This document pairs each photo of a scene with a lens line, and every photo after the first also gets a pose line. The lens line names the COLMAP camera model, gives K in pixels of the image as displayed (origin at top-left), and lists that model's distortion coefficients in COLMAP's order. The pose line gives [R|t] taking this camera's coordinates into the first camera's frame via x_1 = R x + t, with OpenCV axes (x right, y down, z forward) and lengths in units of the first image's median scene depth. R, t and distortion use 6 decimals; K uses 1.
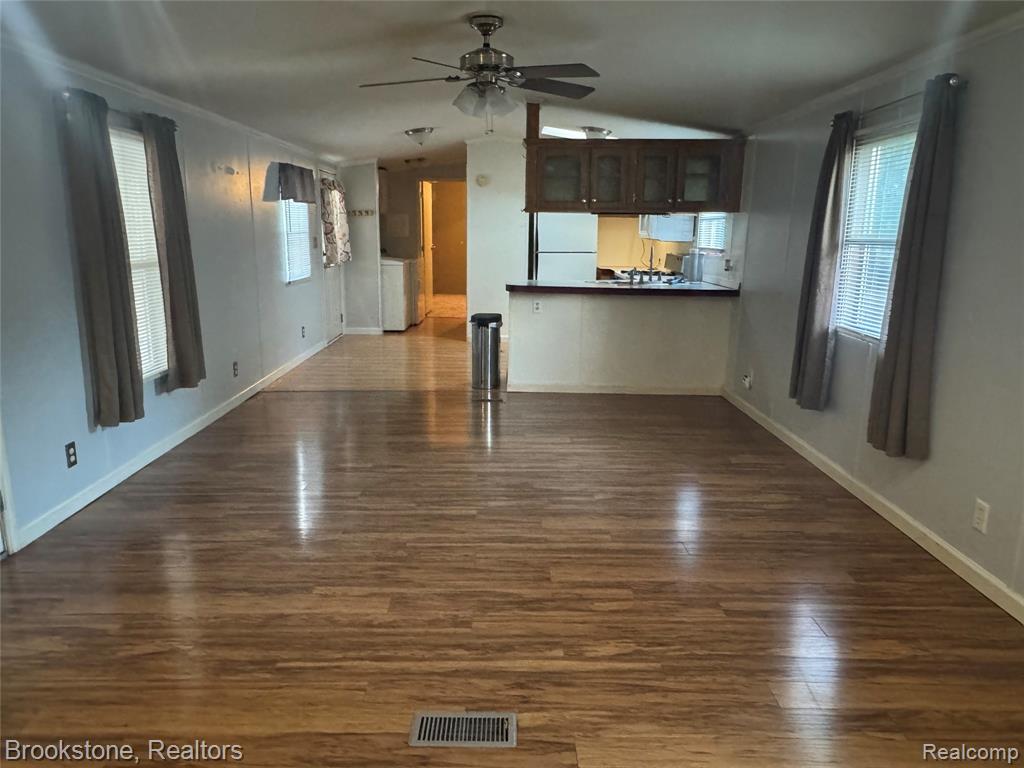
lens RADIAL K [[721.4, 0, 507.6], [0, 721.4, 387.0], [0, 0, 1]] dist [0.000687, 0.000335]
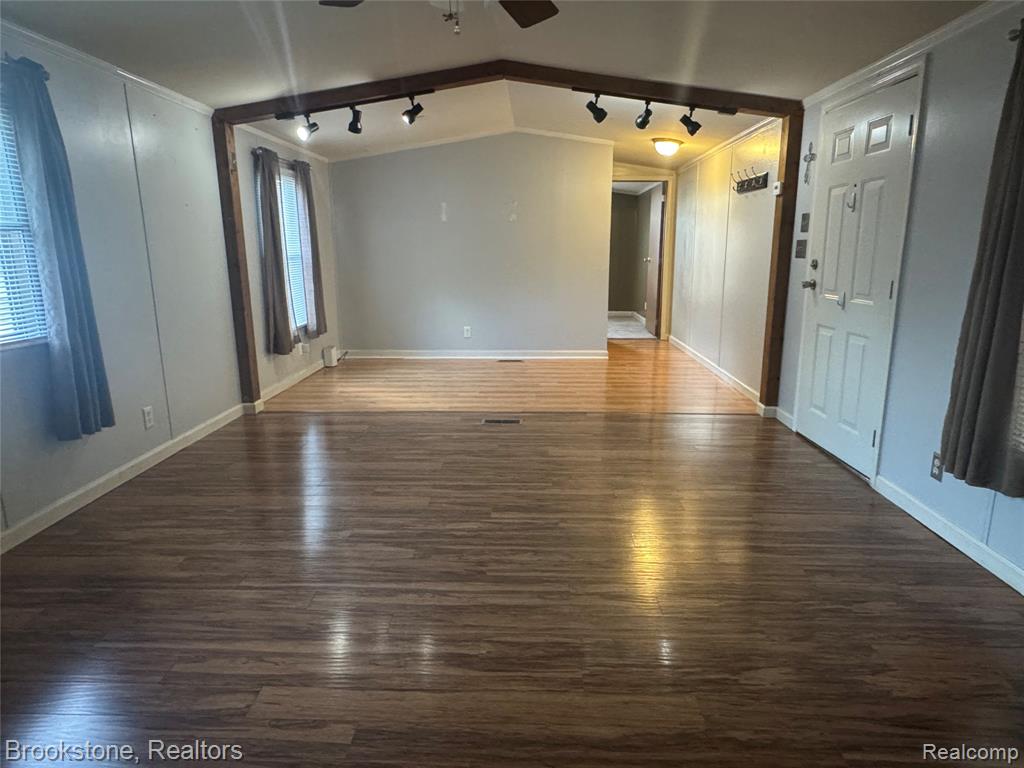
lens RADIAL K [[623.0, 0, 506.3], [0, 623.0, 387.6], [0, 0, 1]] dist [0.000988, -0.001650]
pose [[-0.999134, -0.009919, 0.040414, -0.095335], [0.008551, 0.901509, 0.432675, -0.338429], [-0.040725, 0.432646, -0.900644, 1.696083]]
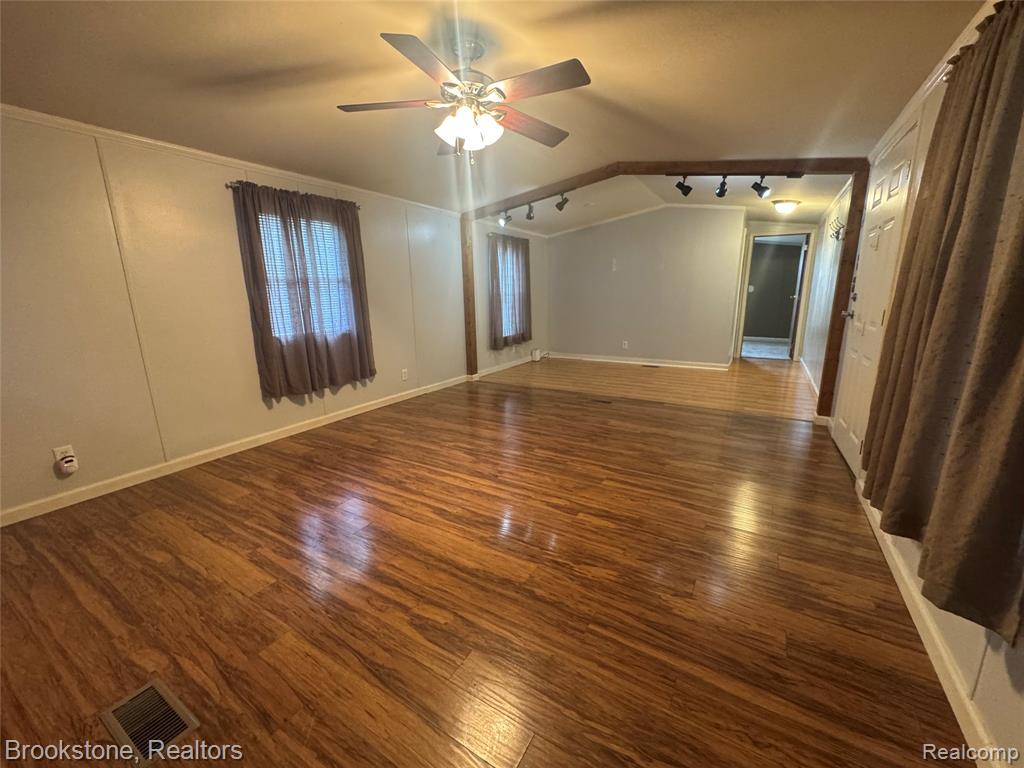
lens RADIAL K [[407.8, 0, 511.4], [0, 407.8, 383.1], [0, 0, 1]] dist [0.000023, 0.000138]
pose [[-0.854282, -0.107825, 0.508504, -0.437110], [0.122845, 0.908661, 0.399053, -0.316002], [-0.505086, 0.403371, -0.763007, 1.663054]]
